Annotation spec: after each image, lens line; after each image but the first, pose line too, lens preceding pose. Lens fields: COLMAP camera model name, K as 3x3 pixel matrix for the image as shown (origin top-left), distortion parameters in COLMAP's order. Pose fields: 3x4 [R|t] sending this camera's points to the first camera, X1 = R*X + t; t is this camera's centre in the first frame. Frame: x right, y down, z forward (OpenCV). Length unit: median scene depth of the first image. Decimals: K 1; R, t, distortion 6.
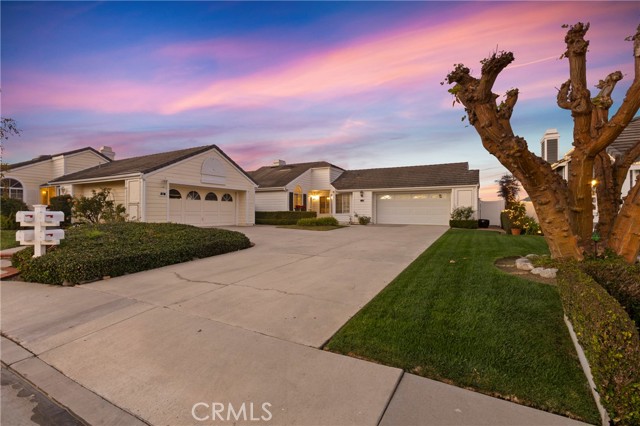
lens RADIAL K [[292.9, 0, 320.8], [0, 292.9, 214.8], [0, 0, 1]] dist [0.000207, 0.000438]
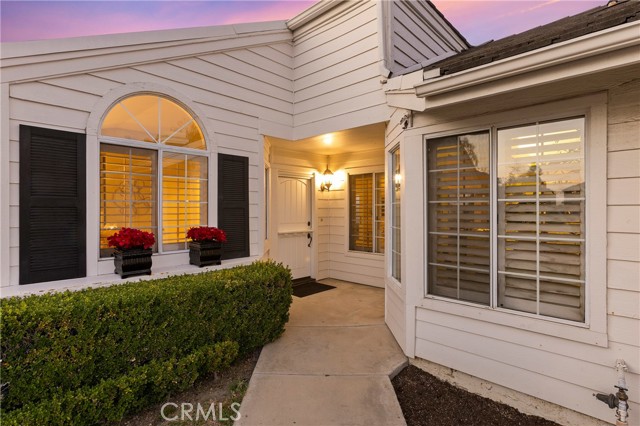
lens RADIAL K [[319.6, 0, 316.5], [0, 319.6, 215.1], [0, 0, 1]] dist [0.000265, 0.000298]
pose [[0.967119, -0.002167, -0.254314, 0.042651], [0.006060, 0.999876, 0.014527, -0.043333], [0.254251, -0.015591, 0.967013, 0.926277]]
